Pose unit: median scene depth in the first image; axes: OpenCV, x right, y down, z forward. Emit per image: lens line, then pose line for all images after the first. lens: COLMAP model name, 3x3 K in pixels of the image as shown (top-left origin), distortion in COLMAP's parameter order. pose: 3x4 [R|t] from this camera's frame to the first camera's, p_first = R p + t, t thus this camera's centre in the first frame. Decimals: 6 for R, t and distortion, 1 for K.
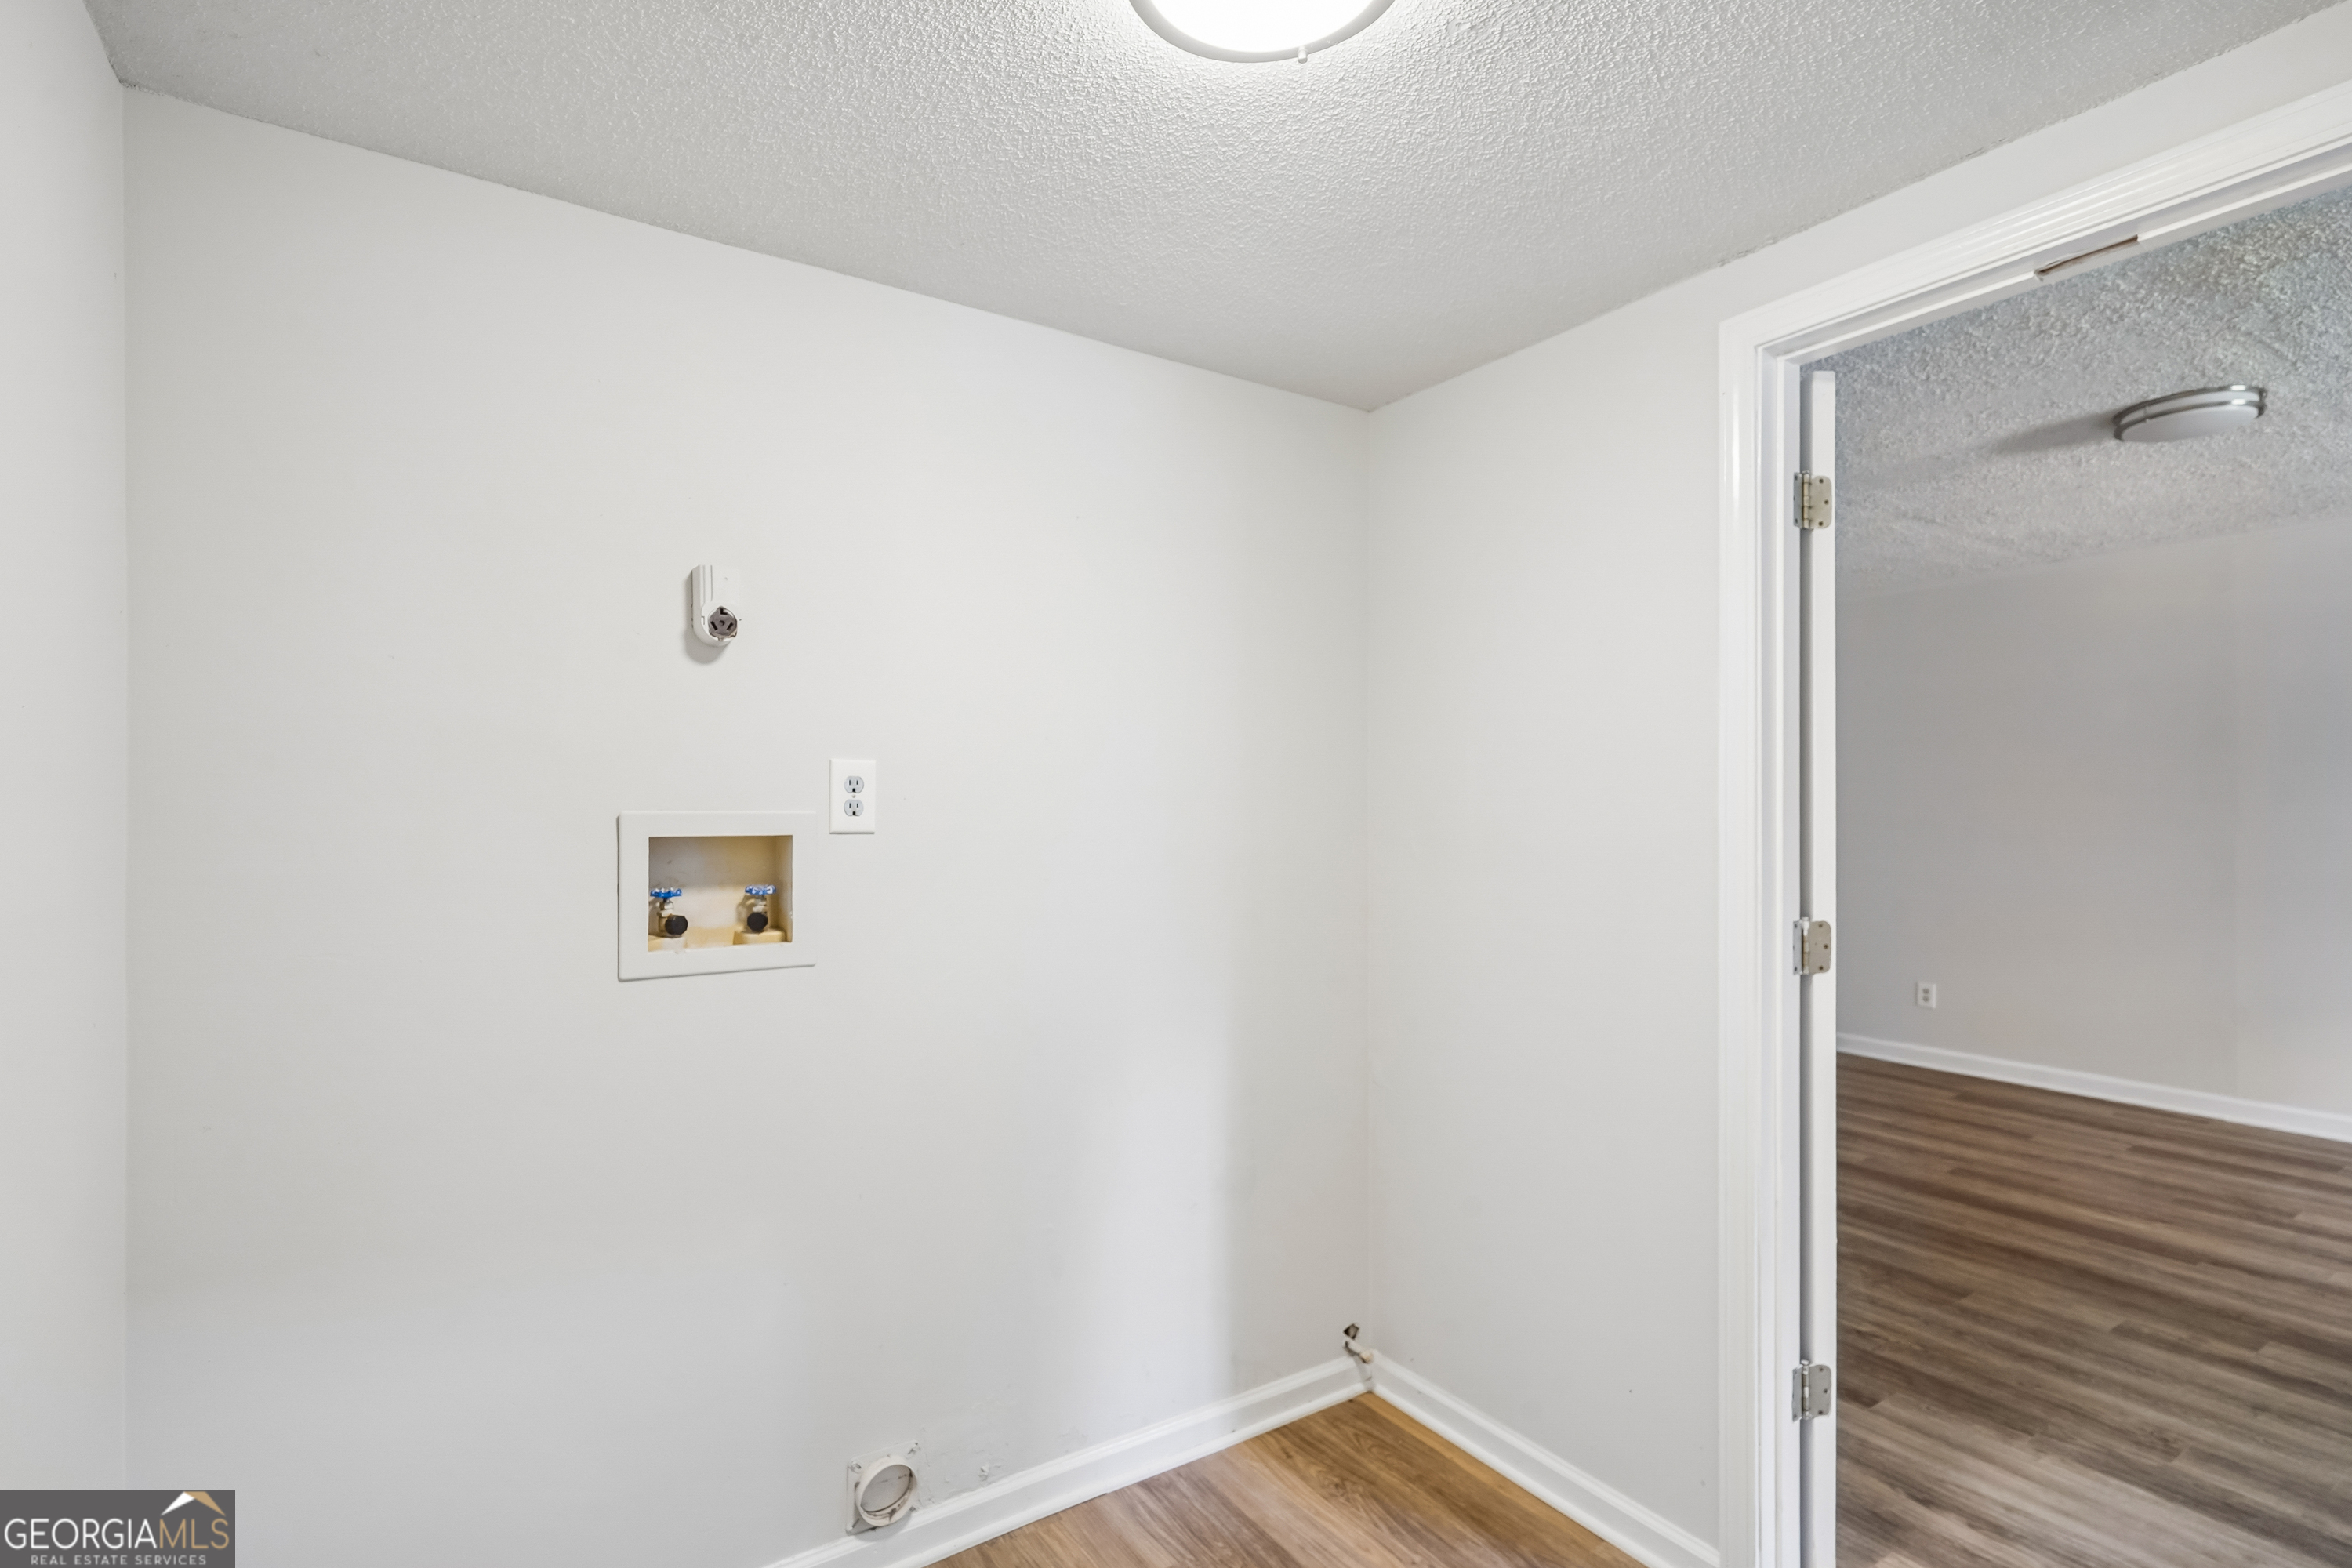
lens RADIAL K [[1120.6, 0, 1176.0], [0, 1120.6, 784.0], [0, 0, 1]] dist [-0.002816, 0.000310]
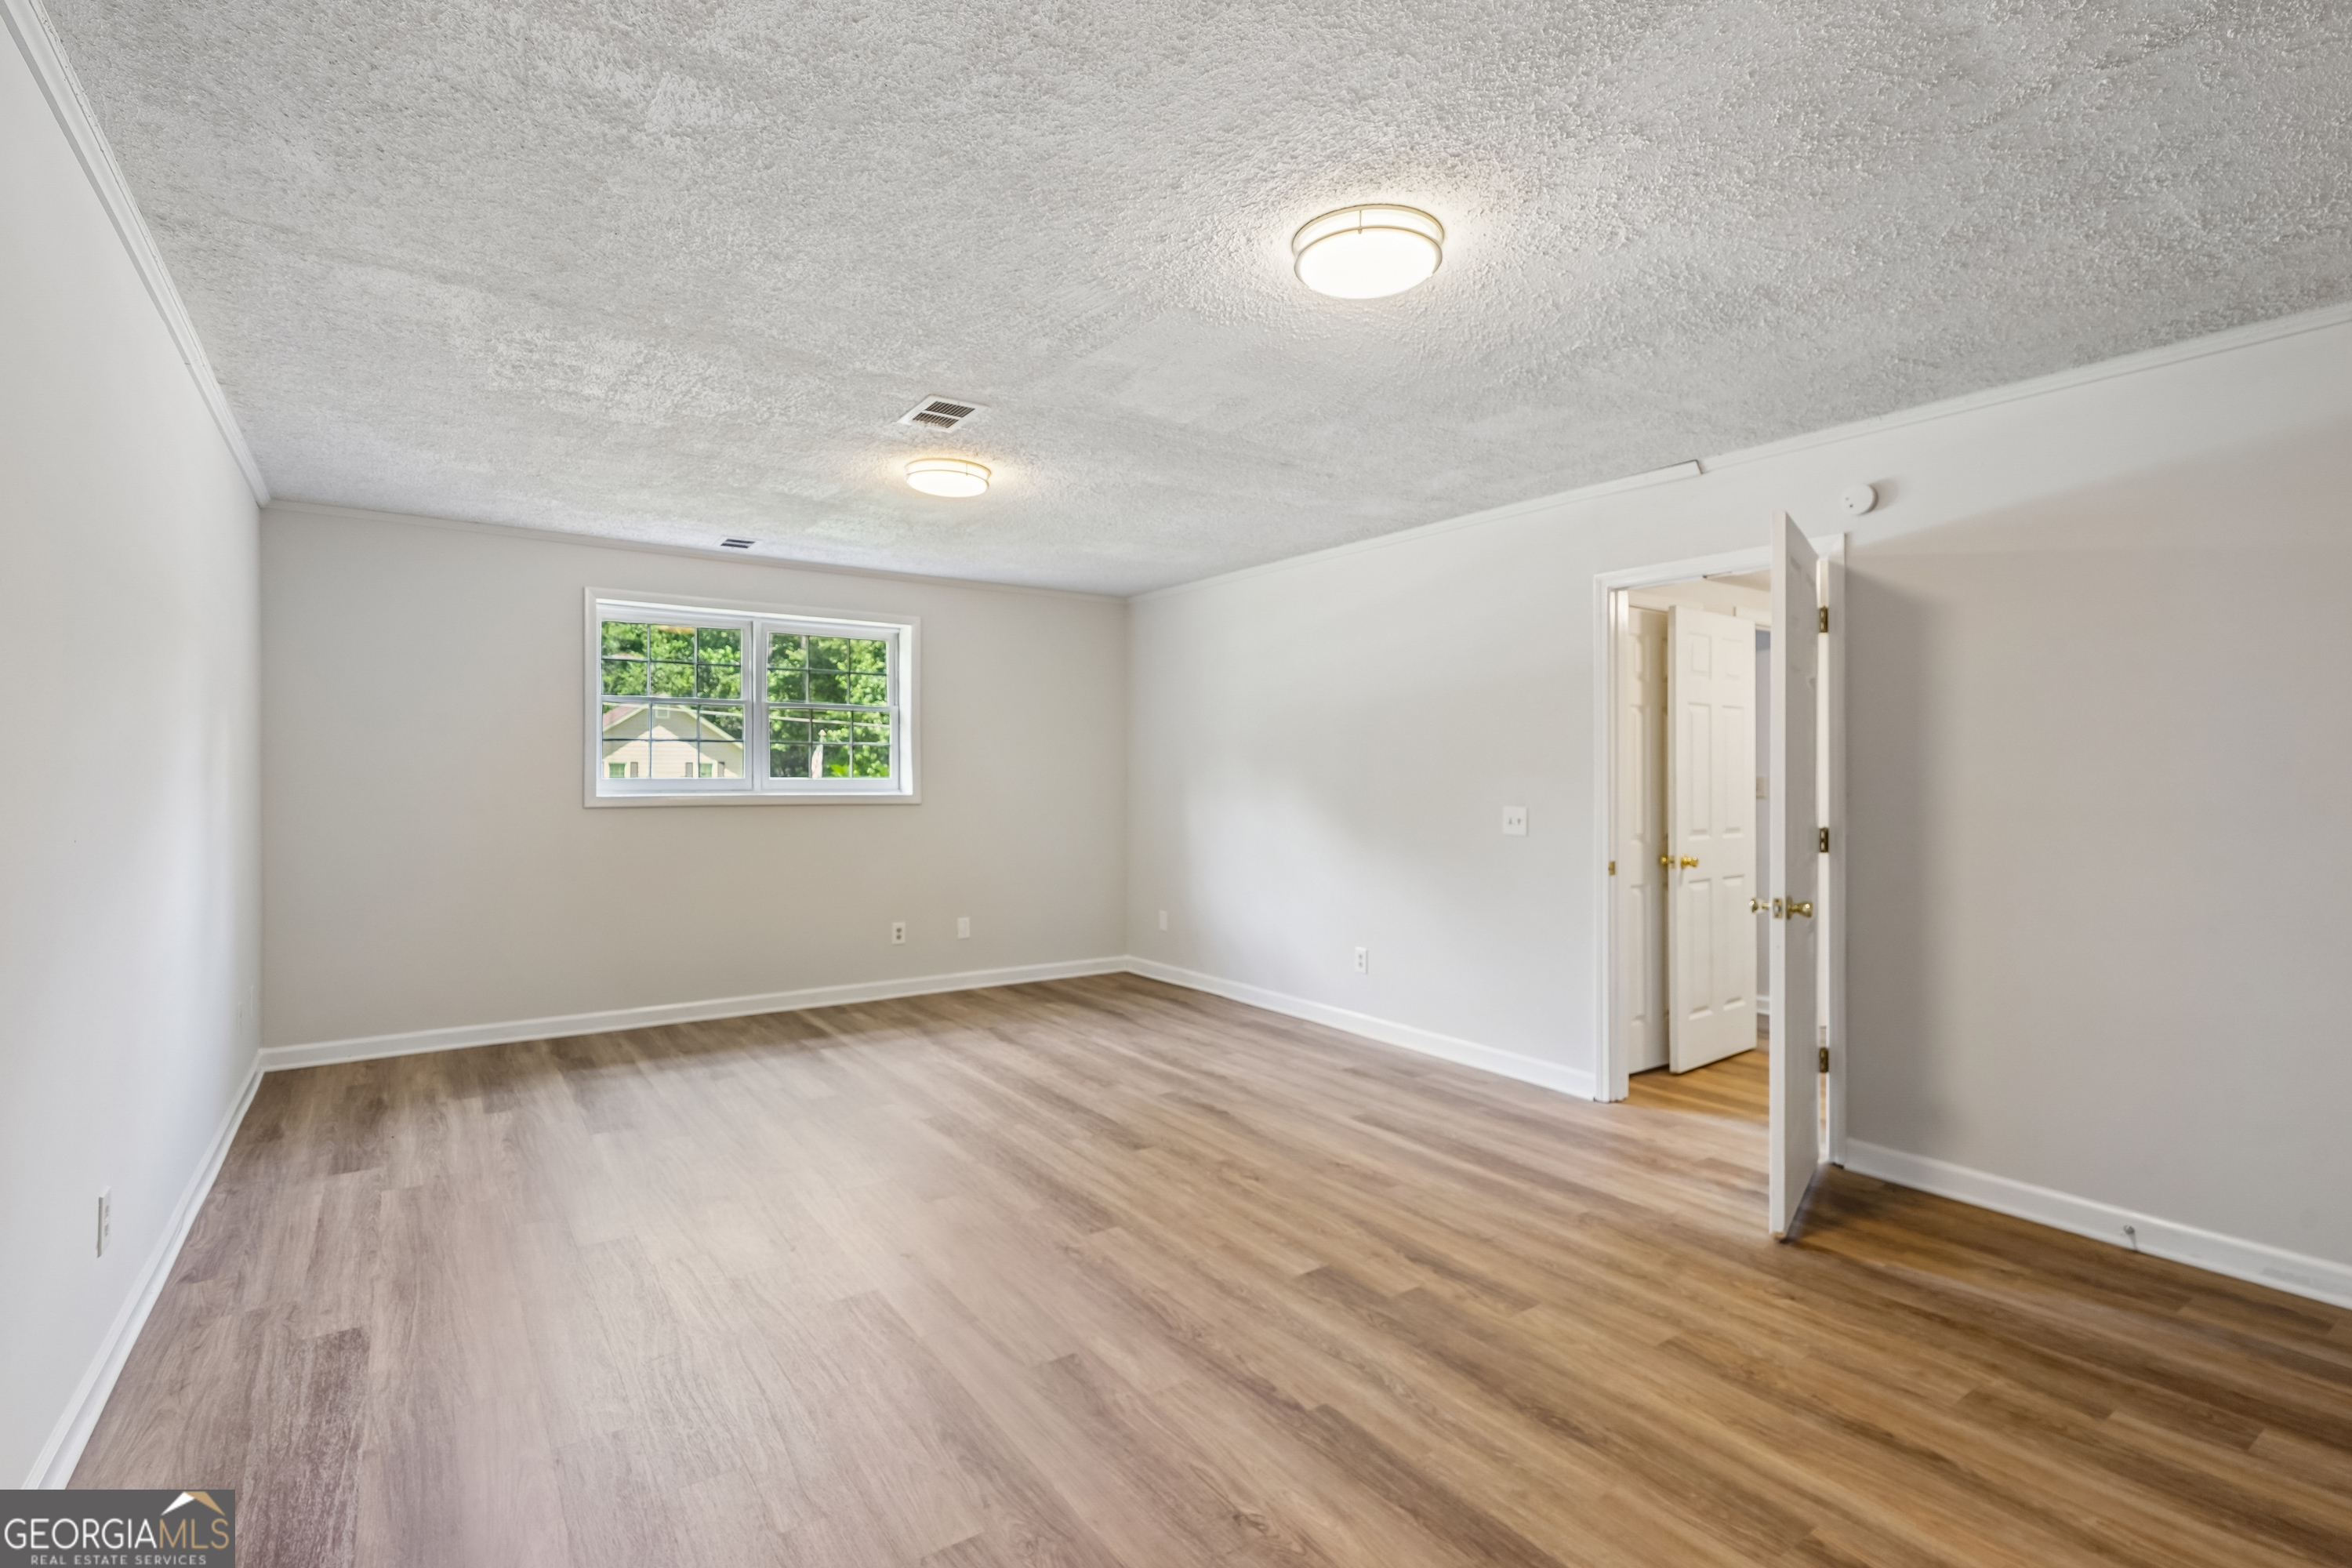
lens RADIAL K [[1120.6, 0, 1176.0], [0, 1120.6, 784.0], [0, 0, 1]] dist [-0.002816, 0.000310]
pose [[-0.999649, 0.001045, -0.026472, 1.148739], [0.001191, 0.999984, -0.005476, 0.040909], [0.026466, -0.005505, -0.999635, 1.922605]]
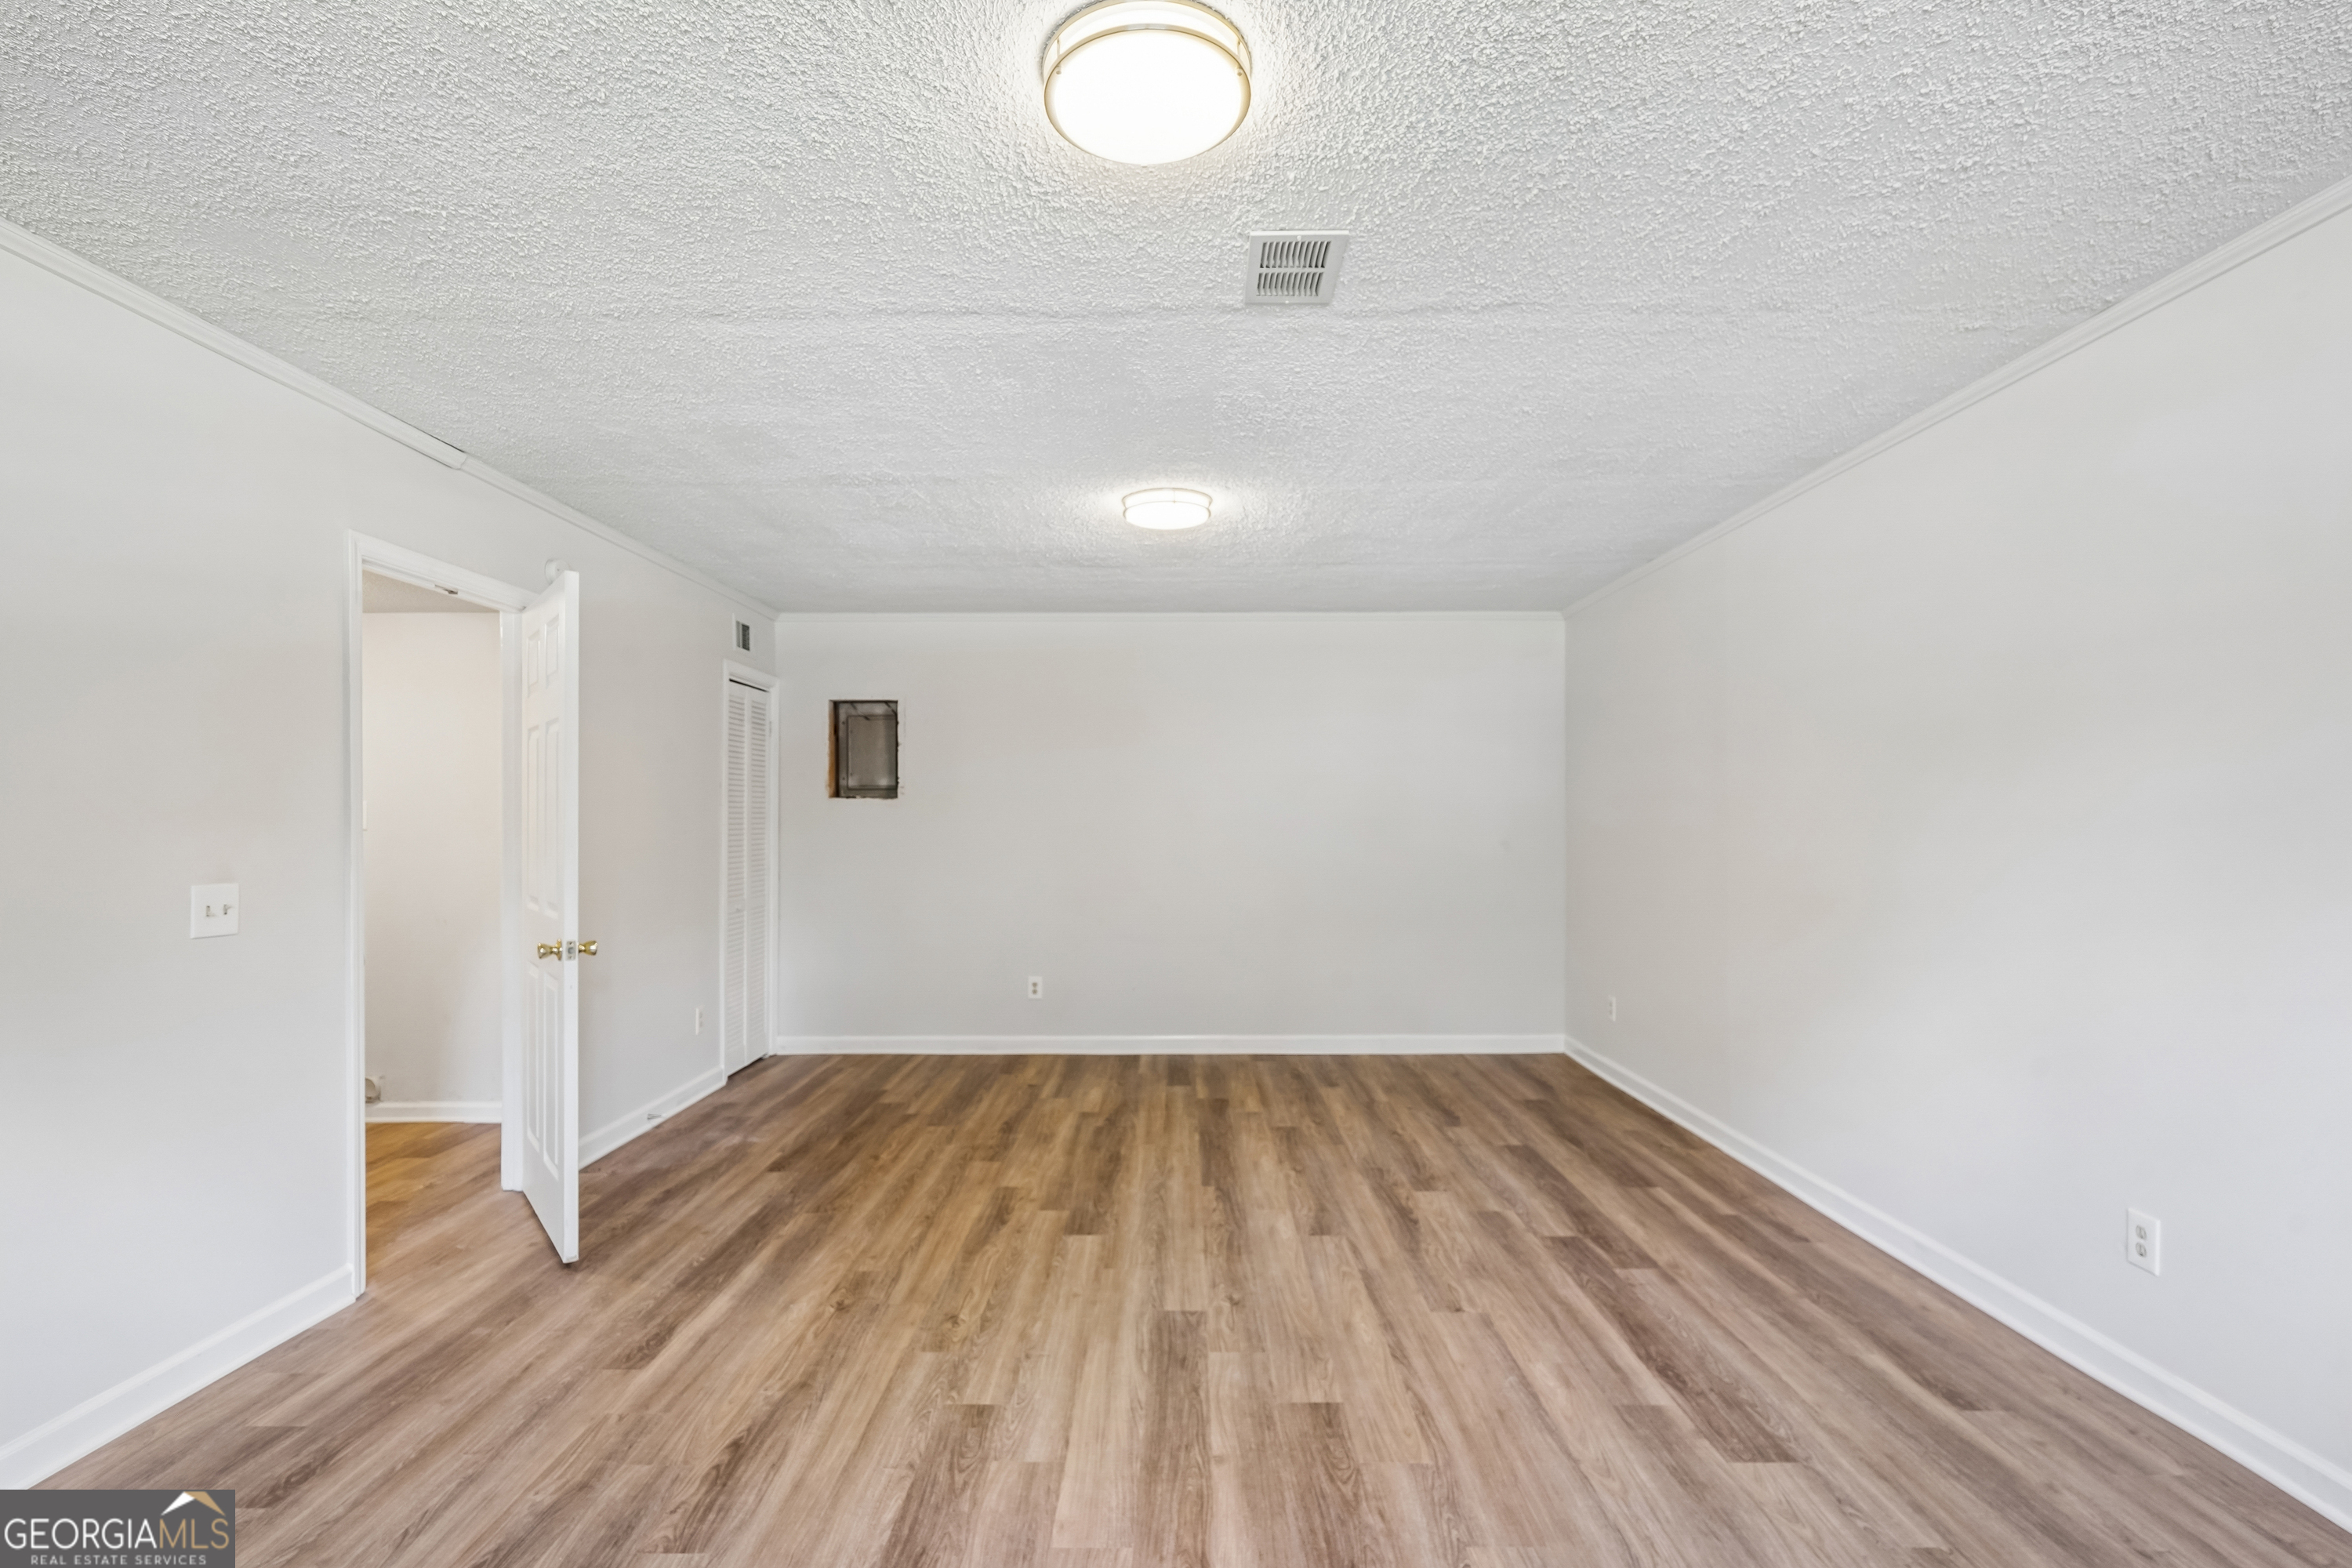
lens RADIAL K [[1120.6, 0, 1176.0], [0, 1120.6, 784.0], [0, 0, 1]] dist [-0.002816, 0.000310]
pose [[0.835265, -0.014782, -0.549649, 1.763985], [0.007487, 0.999852, -0.015511, 0.004463], [0.549797, 0.008841, 0.835251, -0.062728]]
